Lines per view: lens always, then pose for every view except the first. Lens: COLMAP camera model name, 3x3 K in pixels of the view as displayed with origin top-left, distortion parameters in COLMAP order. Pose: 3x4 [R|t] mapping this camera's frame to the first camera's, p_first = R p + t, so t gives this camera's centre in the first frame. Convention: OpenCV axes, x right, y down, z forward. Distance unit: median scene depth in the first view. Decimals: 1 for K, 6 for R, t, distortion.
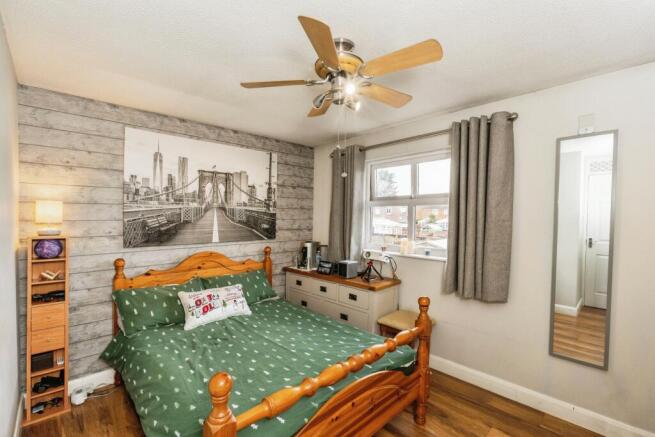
lens RADIAL K [[292.1, 0, 337.3], [0, 292.1, 218.4], [0, 0, 1]] dist [-0.000544, -0.000005]
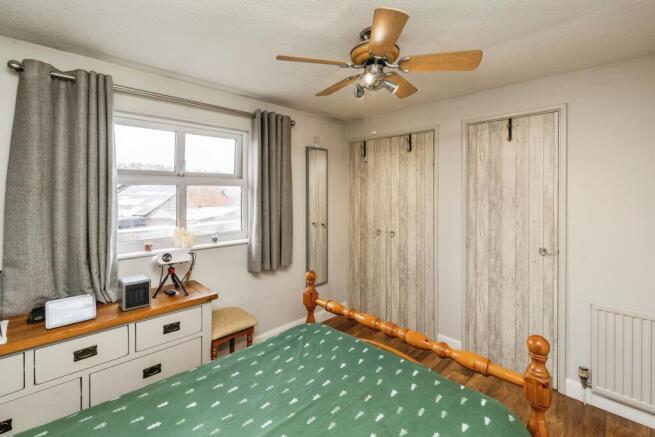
lens RADIAL K [[285.4, 0, 326.6], [0, 285.4, 194.4], [0, 0, 1]] dist [-0.000065, -0.000033]
pose [[0.019910, -0.008434, 0.999766, -0.614284], [0.003289, 0.999960, 0.008370, -0.028807], [-0.999796, 0.003121, 0.019937, 0.709864]]
